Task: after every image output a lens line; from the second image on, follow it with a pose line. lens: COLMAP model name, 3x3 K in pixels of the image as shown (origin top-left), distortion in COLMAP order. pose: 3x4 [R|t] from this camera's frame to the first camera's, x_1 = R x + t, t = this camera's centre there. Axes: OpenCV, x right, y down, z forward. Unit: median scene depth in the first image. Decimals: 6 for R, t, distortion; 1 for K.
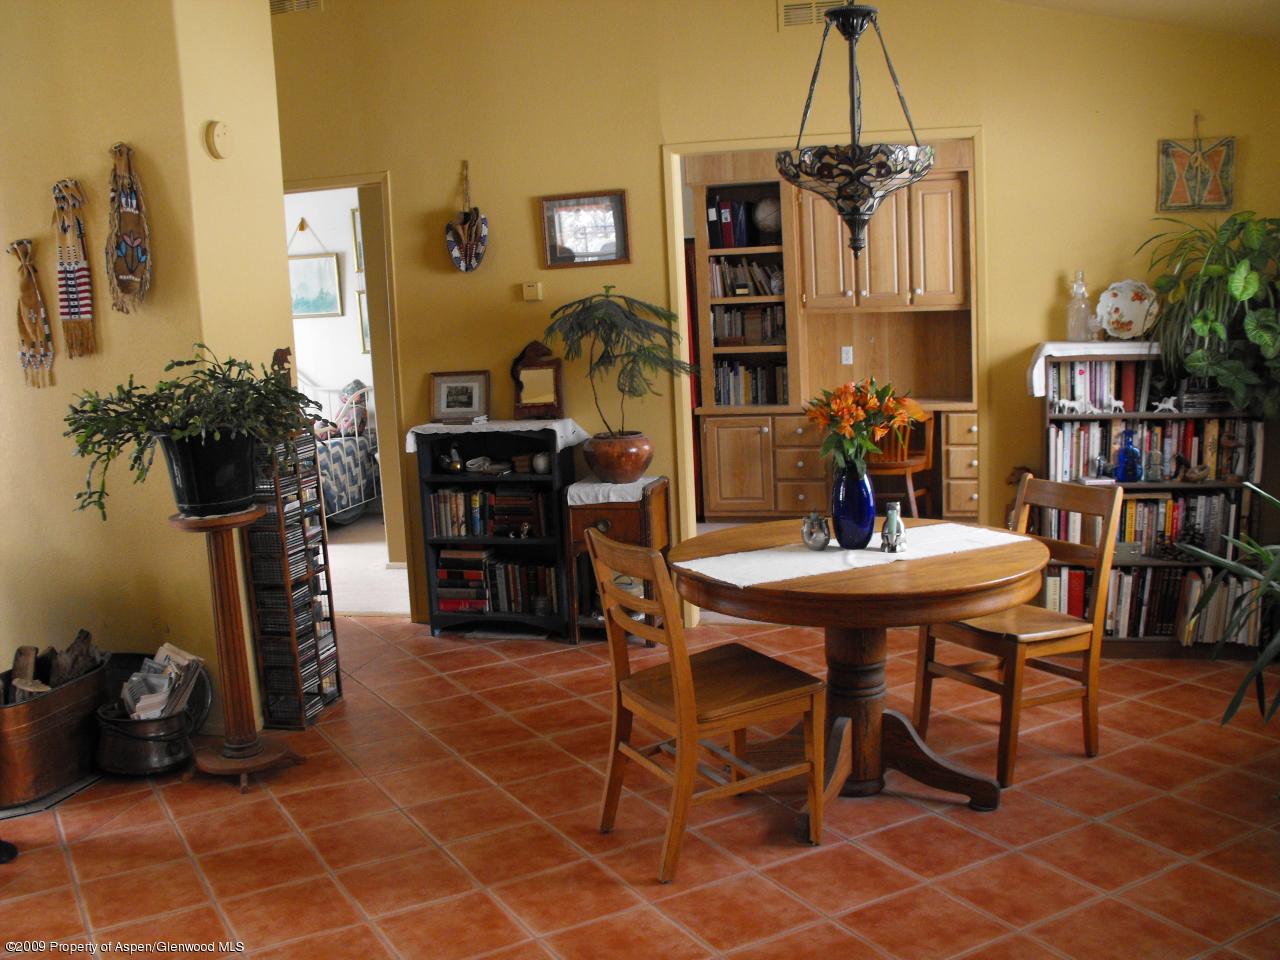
lens RADIAL K [[1341.1, 0, 638.4], [0, 1341.1, 512.1], [0, 0, 1]] dist [-0.220819, 0.298445]
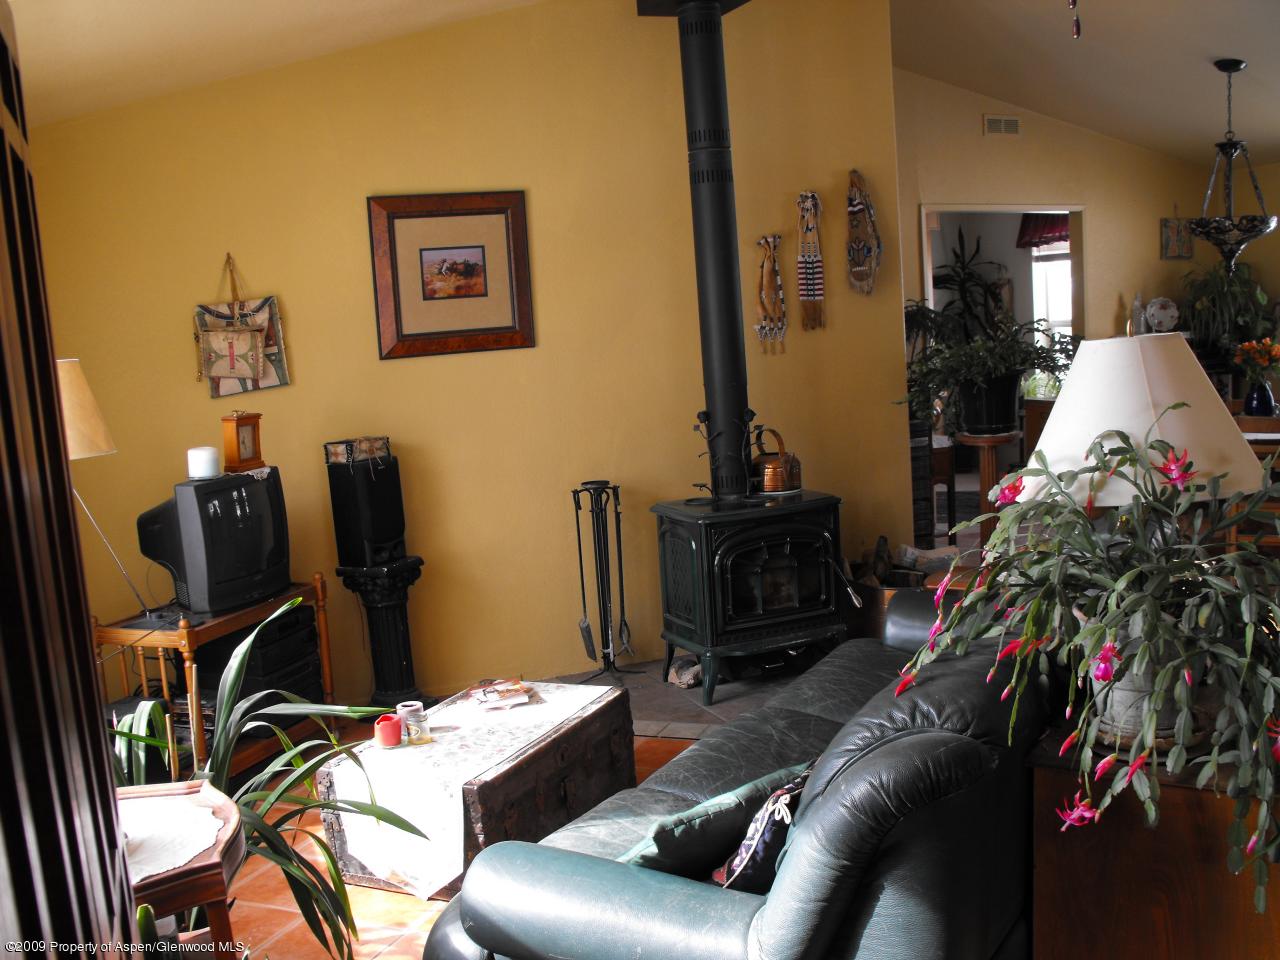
lens RADIAL K [[1341.1, 0, 638.4], [0, 1341.1, 512.1], [0, 0, 1]] dist [-0.220819, 0.298445]
pose [[0.777490, -0.080817, 0.623681, -1.459019], [0.113686, 0.993432, -0.012993, 0.056782], [-0.618534, 0.081006, 0.781571, 0.114894]]
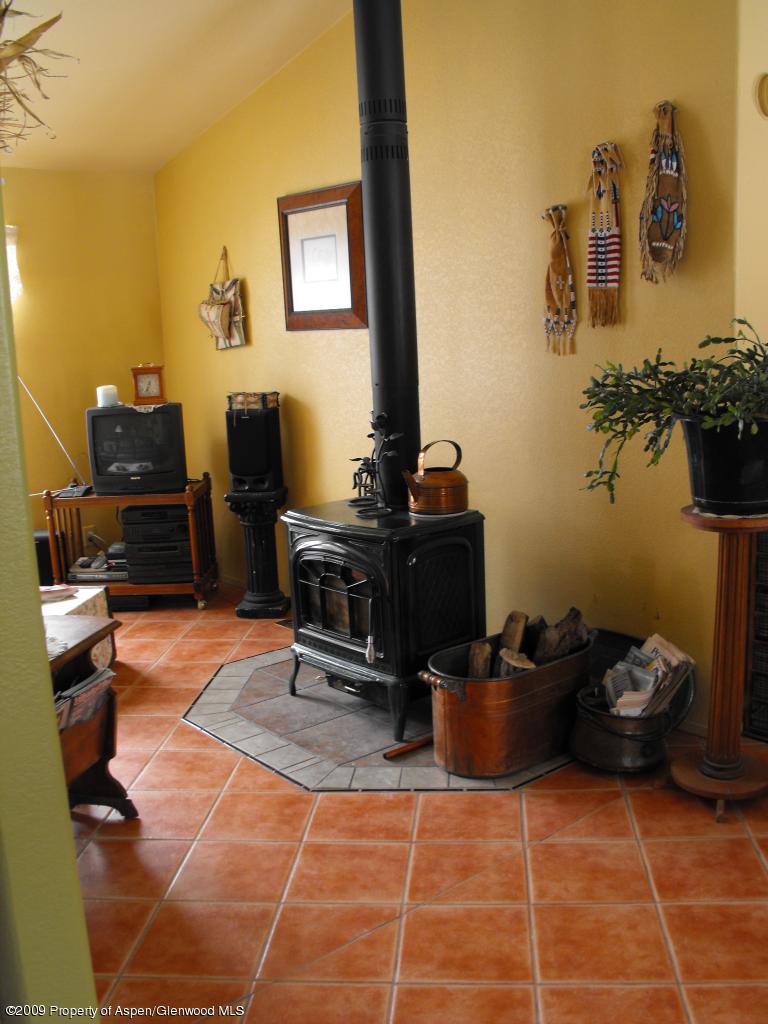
lens RADIAL K [[1072.9, 0, 384.0], [0, 1072.9, 512.0], [0, 0, 1]] dist [-0.220819, 0.298445]
pose [[0.830806, 0.131070, -0.540909, -0.126449], [-0.105440, 0.991341, 0.078266, -0.027886], [0.546484, -0.007991, 0.837432, 0.260163]]
